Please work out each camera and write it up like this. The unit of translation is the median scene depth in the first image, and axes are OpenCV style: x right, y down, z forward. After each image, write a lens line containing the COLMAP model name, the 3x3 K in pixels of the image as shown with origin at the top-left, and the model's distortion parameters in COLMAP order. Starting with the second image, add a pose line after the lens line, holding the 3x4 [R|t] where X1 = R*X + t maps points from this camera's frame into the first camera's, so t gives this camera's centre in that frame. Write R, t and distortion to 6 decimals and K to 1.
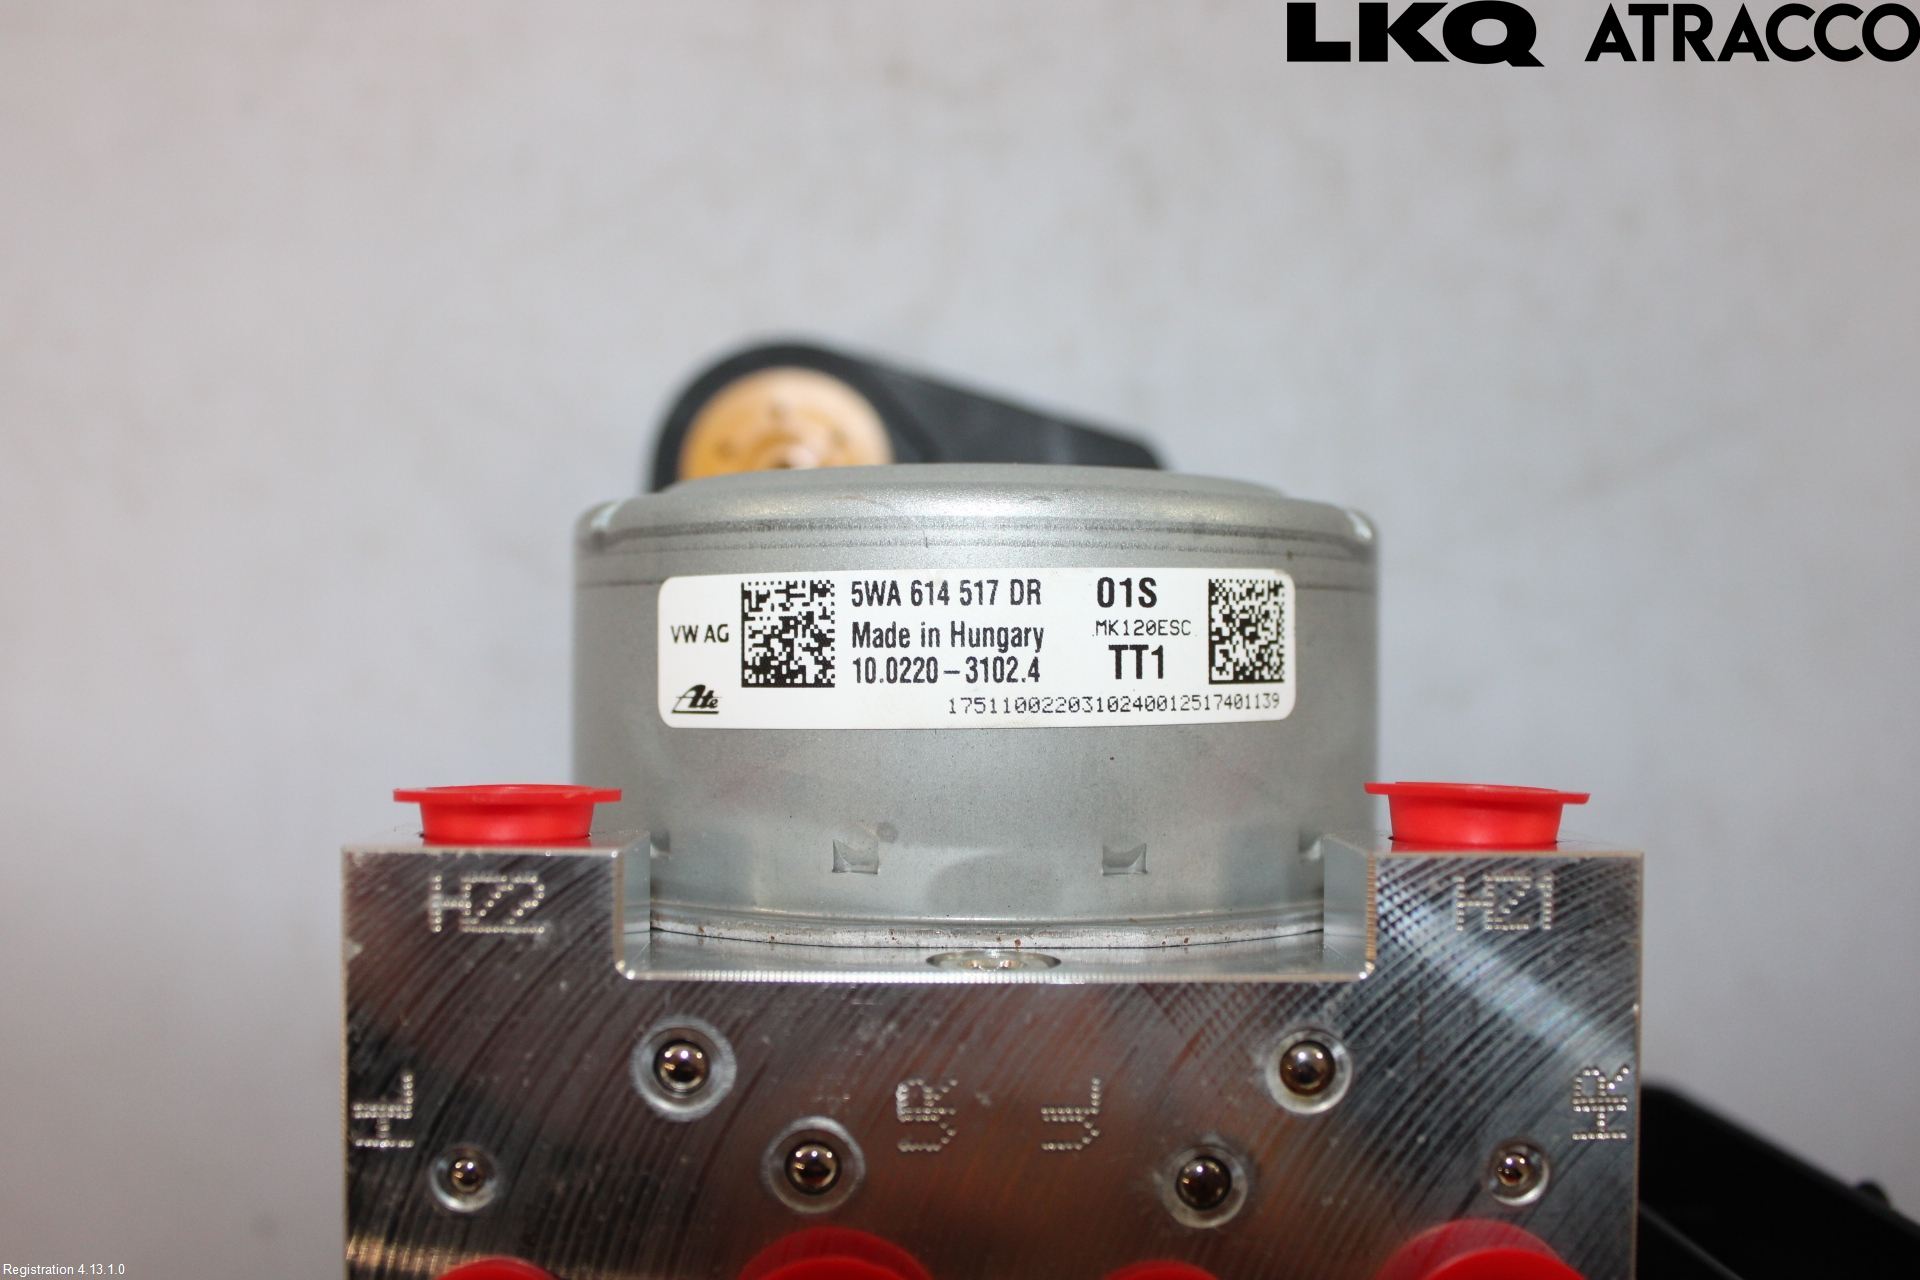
lens RADIAL K [[1705.3, 0, 959.8], [0, 1705.3, 650.5], [0, 0, 1]] dist [-0.114028, 0.054320]
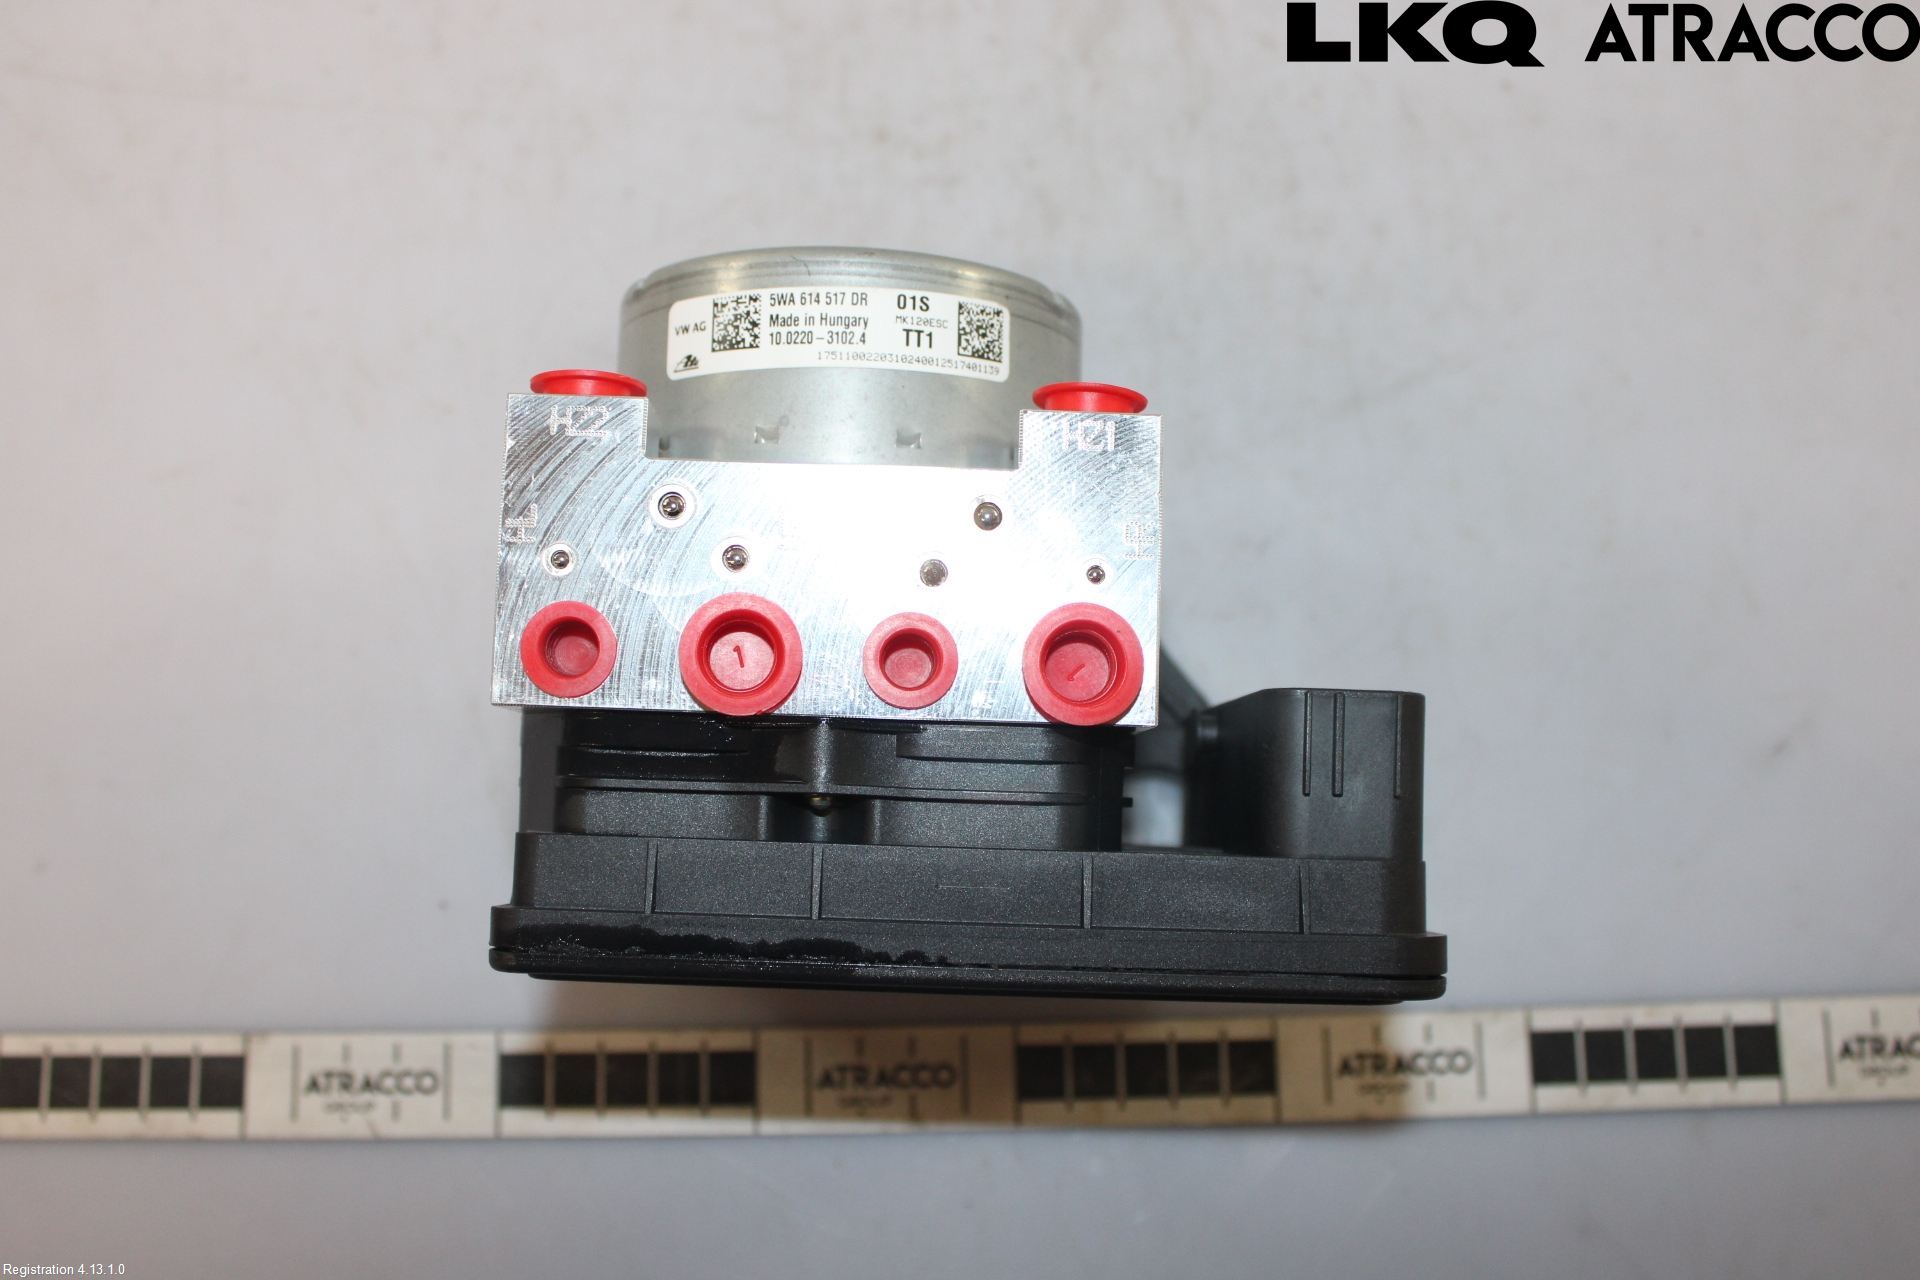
lens RADIAL K [[1705.3, 0, 968.0], [0, 1705.3, 611.1], [0, 0, 1]] dist [-0.114028, 0.054320]
pose [[0.999714, 0.022587, 0.007824, 0.152629], [-0.021861, 0.996310, -0.082995, 0.469619], [-0.009669, 0.082800, 0.996519, -0.881547]]
